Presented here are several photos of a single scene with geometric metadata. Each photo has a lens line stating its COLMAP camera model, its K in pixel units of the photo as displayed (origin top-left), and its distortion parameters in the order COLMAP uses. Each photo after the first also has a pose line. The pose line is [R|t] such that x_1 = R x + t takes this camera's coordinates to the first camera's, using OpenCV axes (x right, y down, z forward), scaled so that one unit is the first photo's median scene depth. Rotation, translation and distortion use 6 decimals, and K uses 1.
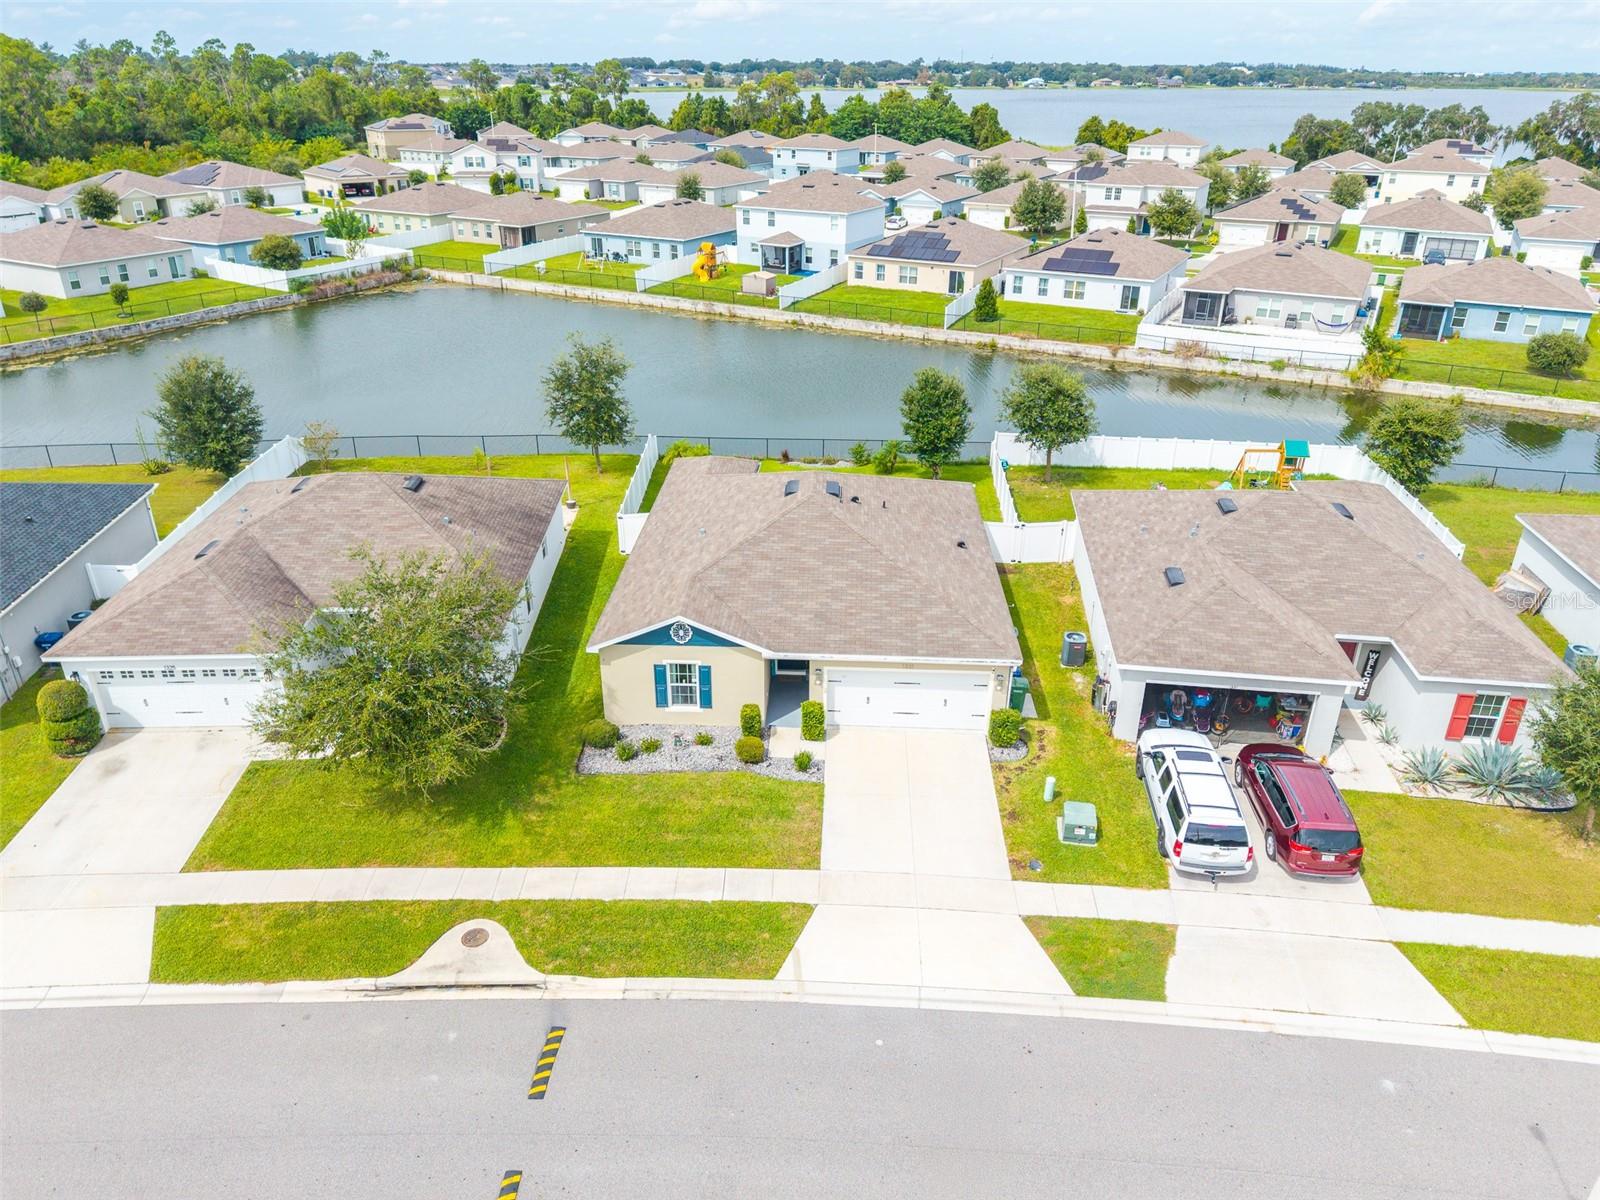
lens RADIAL K [[1093.0, 0, 800.0], [0, 1093.0, 600.0], [0, 0, 1]] dist [0.026646, -0.030127]
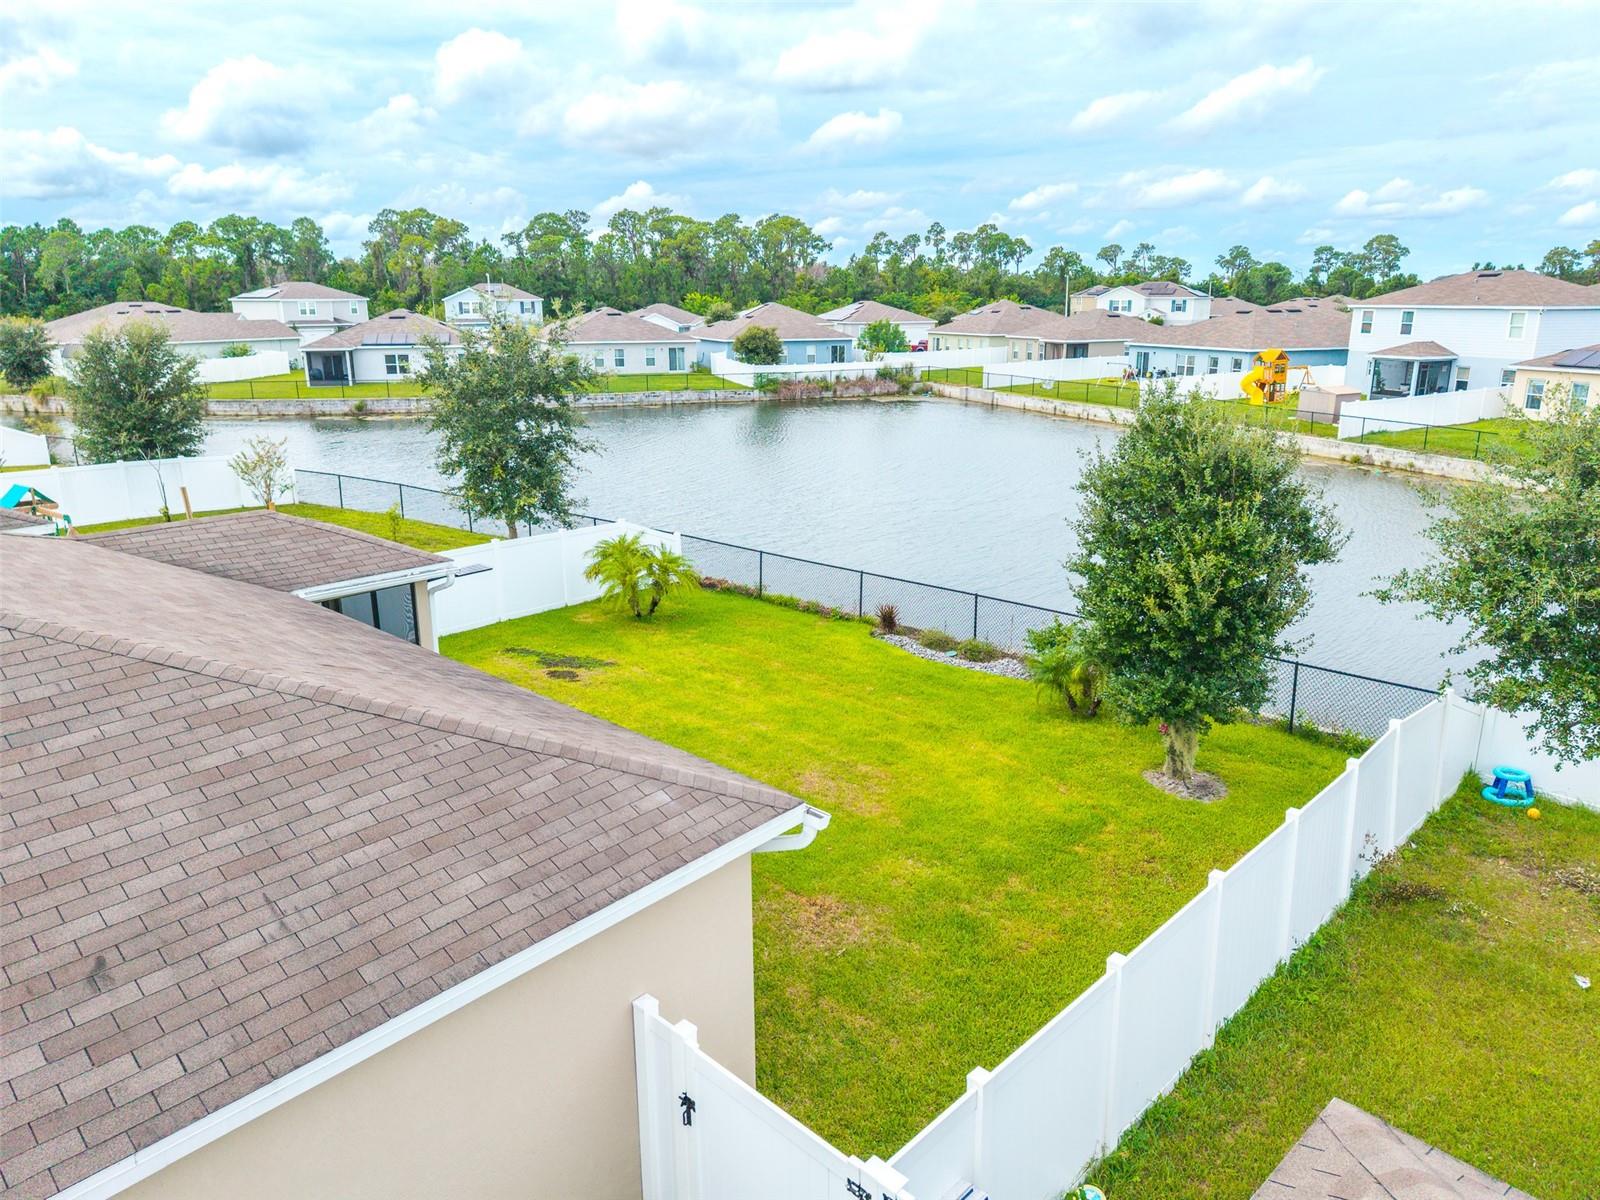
lens RADIAL K [[1071.5, 0, 806.9], [0, 1071.5, 596.3], [0, 0, 1]] dist [0.034415, -0.048192]
pose [[0.771259, 0.163468, -0.615173, 0.124681], [-0.273055, 0.957986, -0.087774, -0.058700], [0.574979, 0.235672, 0.783491, 0.402202]]
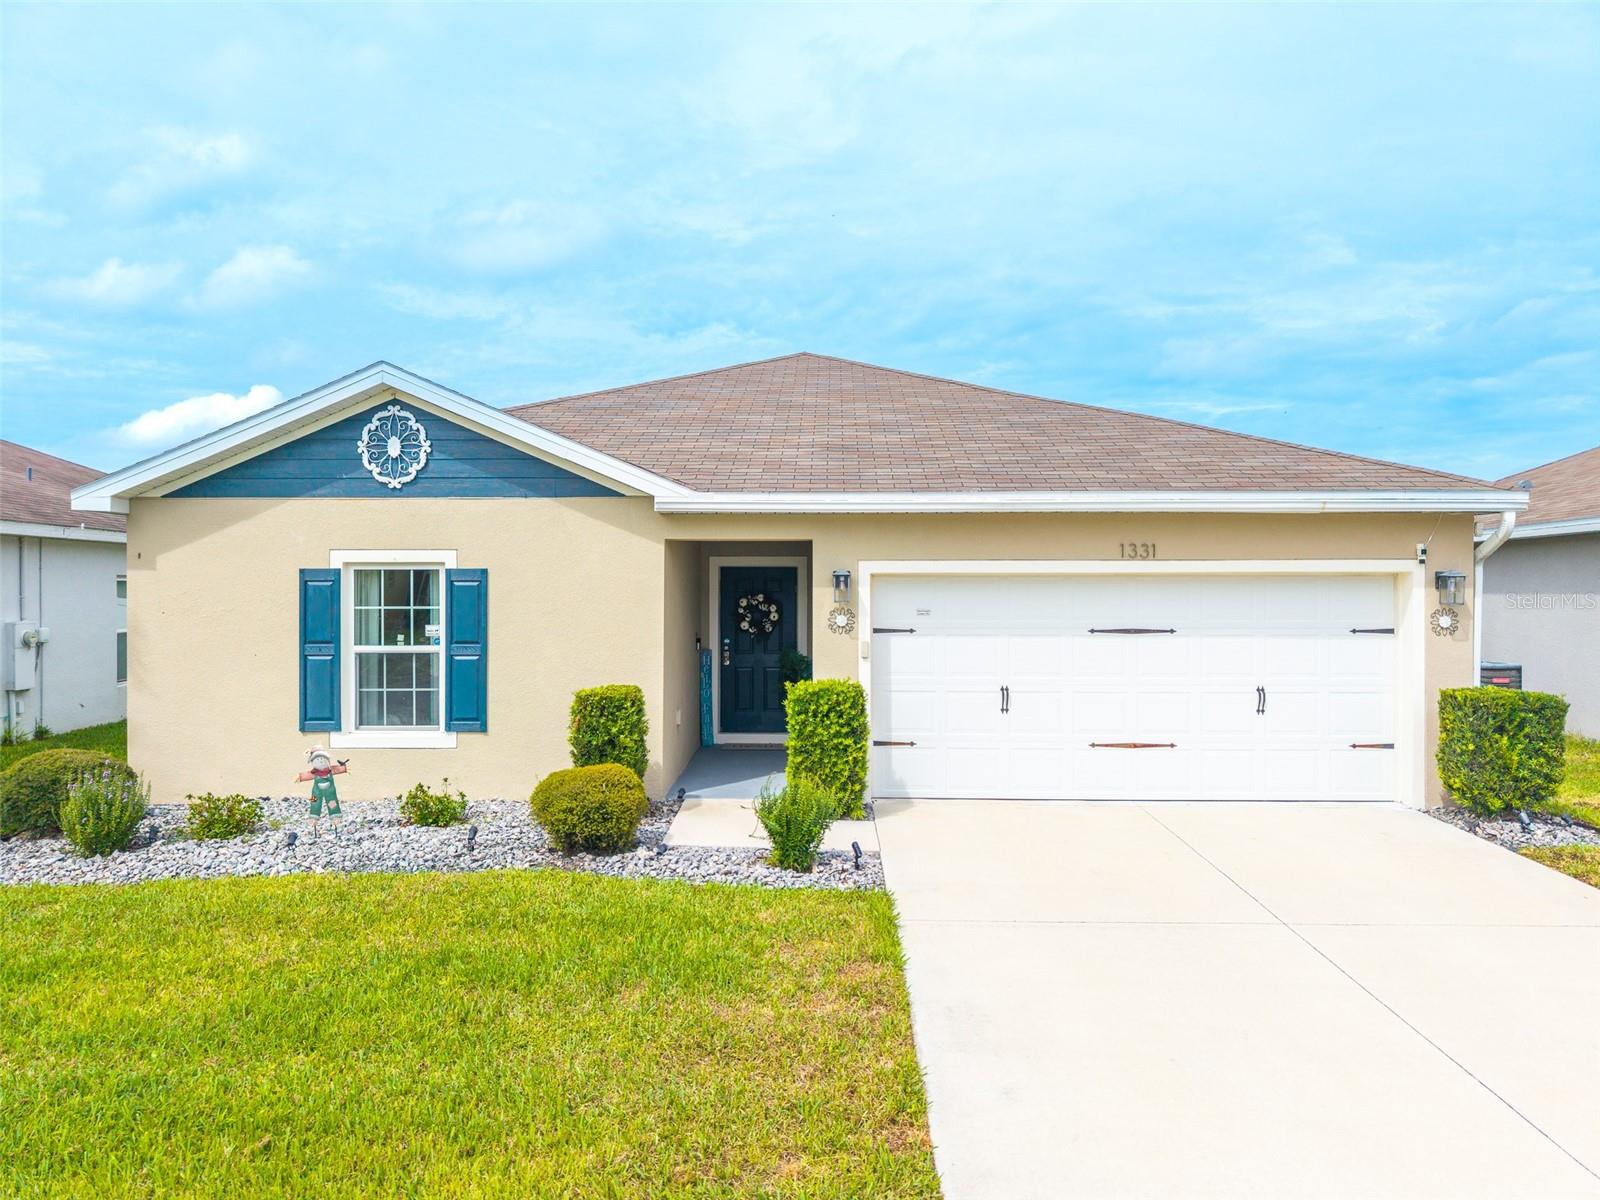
lens RADIAL K [[1093.0, 0, 800.0], [0, 1093.0, 600.0], [0, 0, 1]] dist [0.026646, -0.030127]
pose [[0.999604, -0.006987, 0.027267, -0.001061], [0.018093, 0.901575, -0.432245, 0.068850], [-0.021563, 0.432567, 0.901344, 0.248985]]
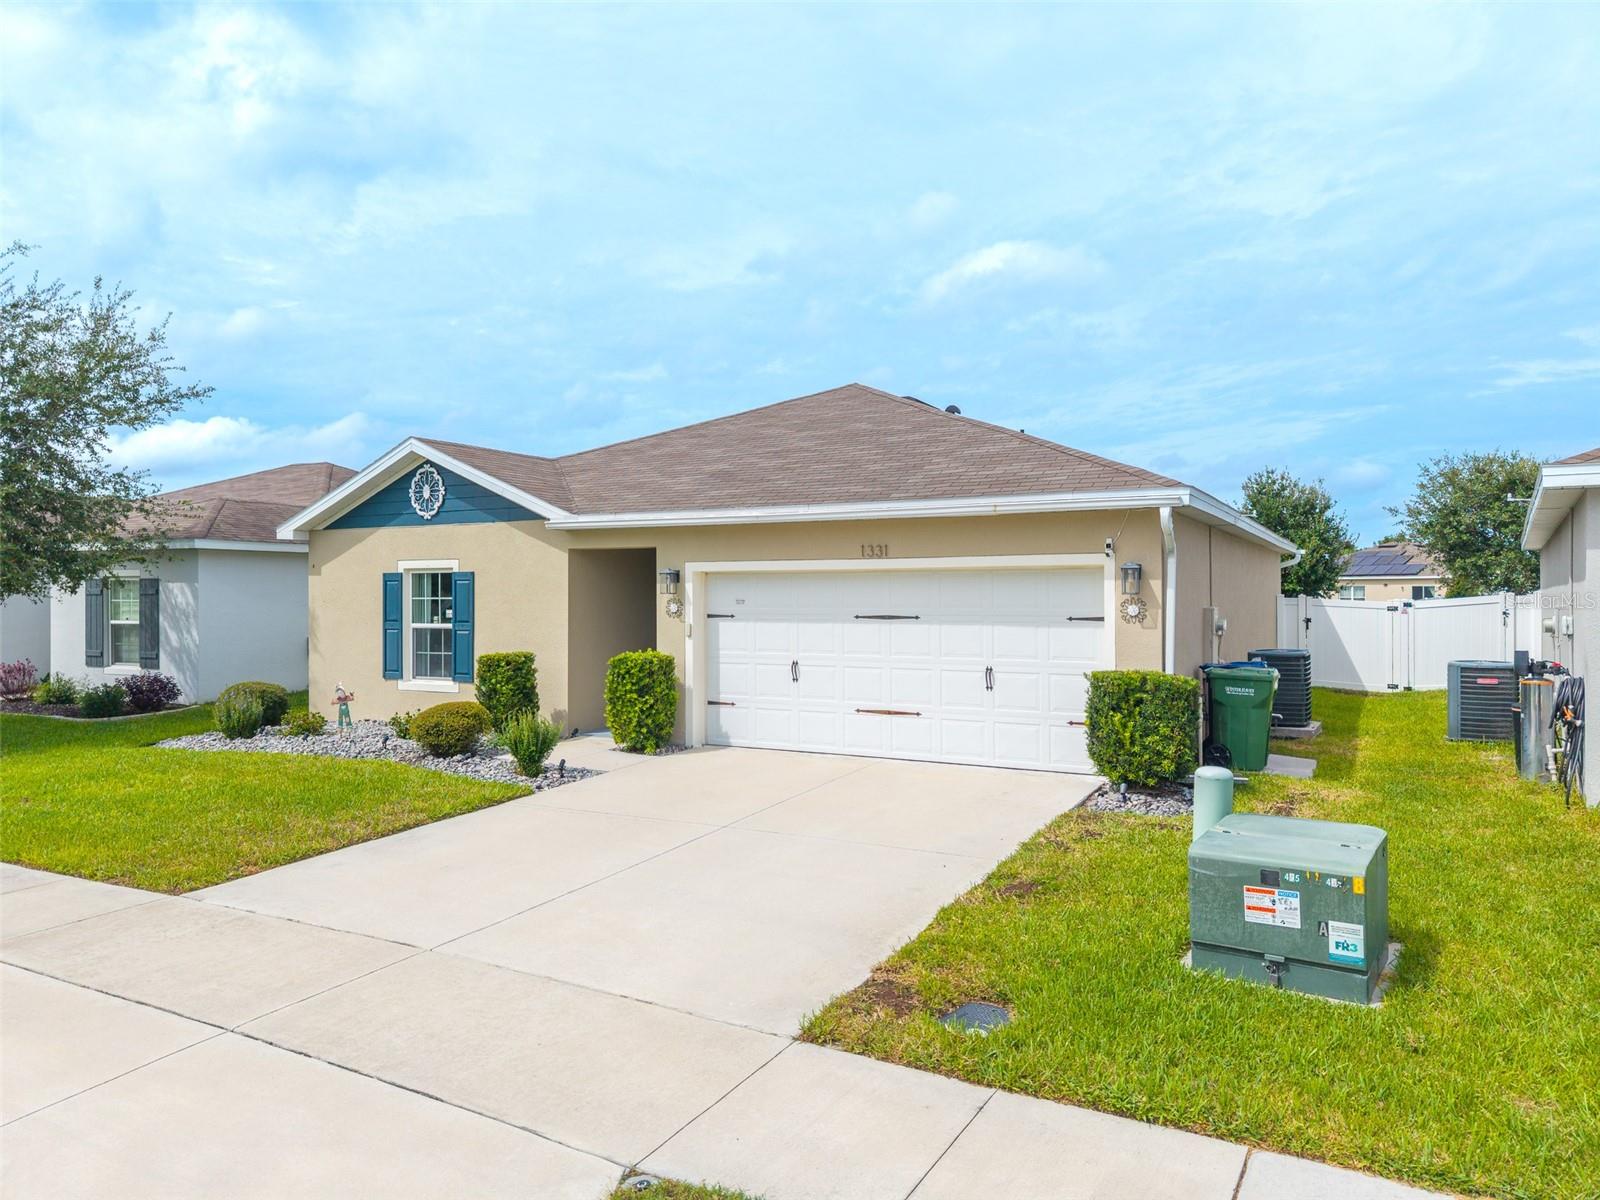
lens RADIAL K [[1093.0, 0, 800.0], [0, 1093.0, 600.0], [0, 0, 1]] dist [0.026646, -0.030127]
pose [[0.900741, -0.006885, -0.434302, 0.079613], [-0.182856, 0.900944, -0.393527, 0.076061], [0.393991, 0.433881, 0.810258, 0.237885]]
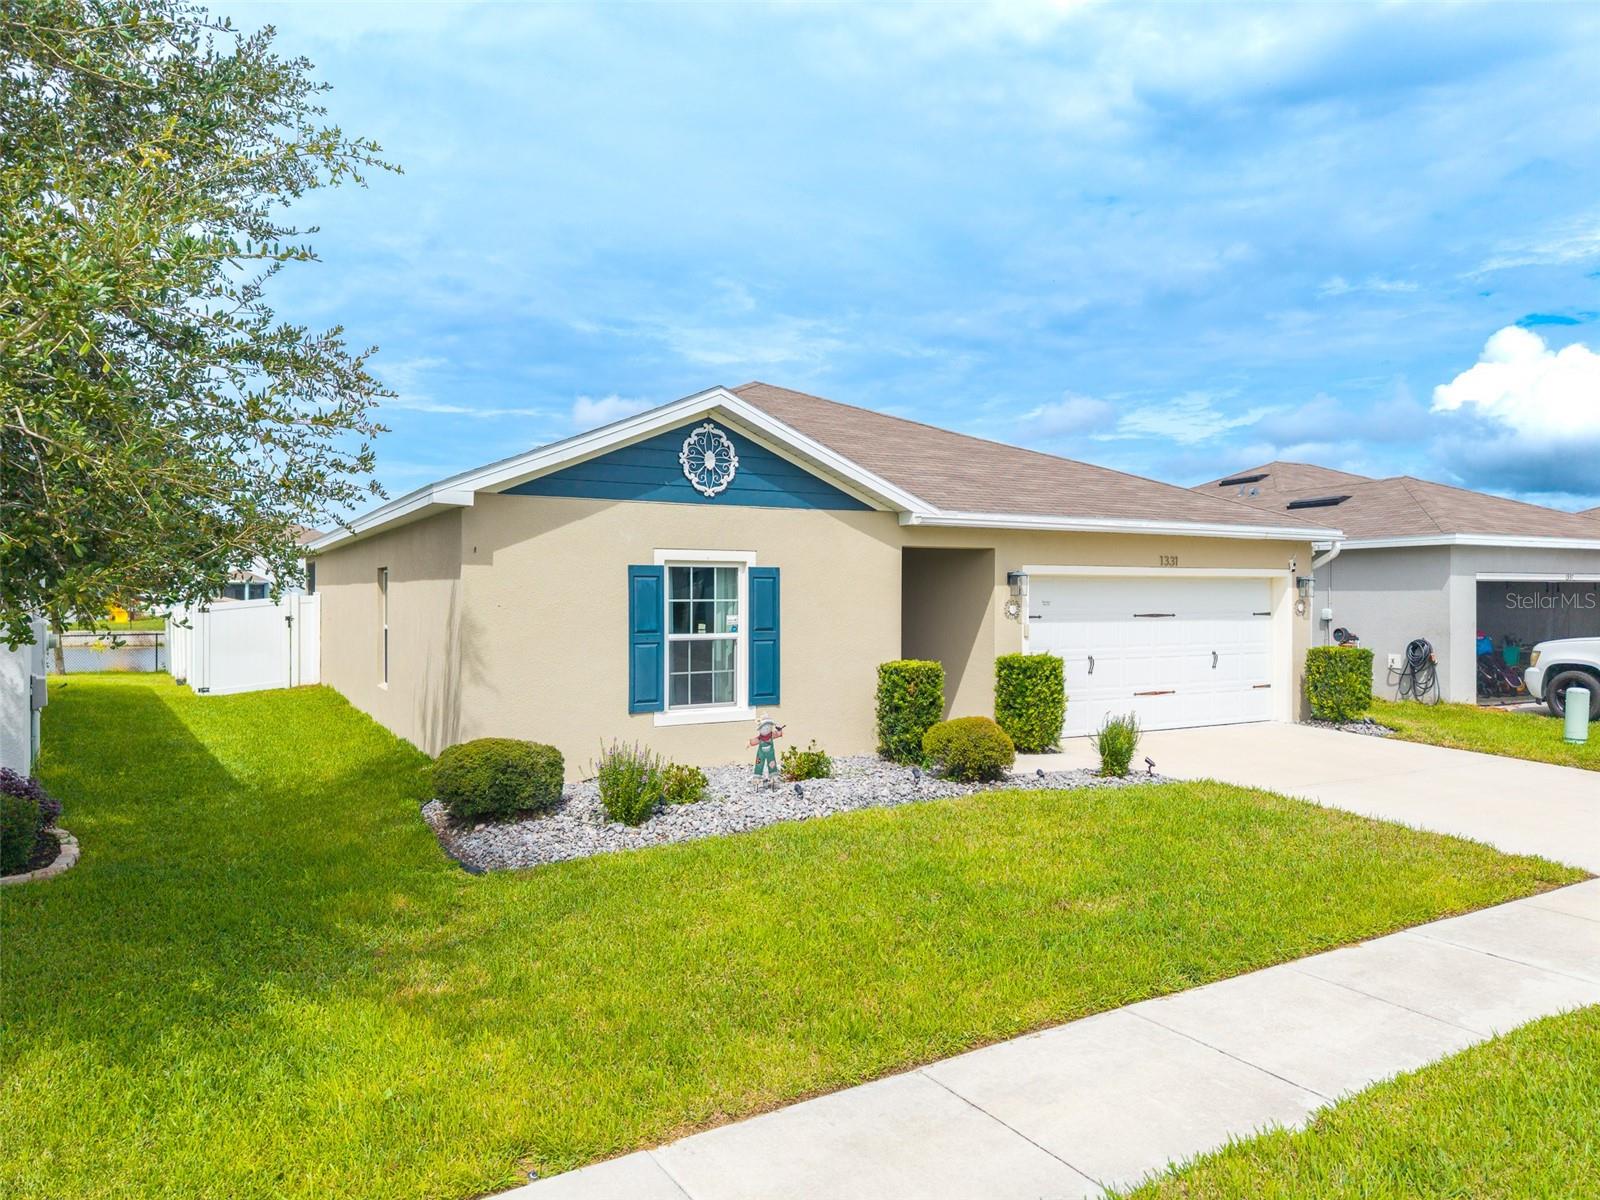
lens RADIAL K [[1075.9, 0, 825.7], [0, 1075.9, 601.9], [0, 0, 1]] dist [0.060101, -0.001019]
pose [[0.842154, -0.009033, 0.539161, -0.089268], [0.242412, 0.899473, -0.363572, 0.069602], [-0.481677, 0.436883, 0.759684, 0.248983]]
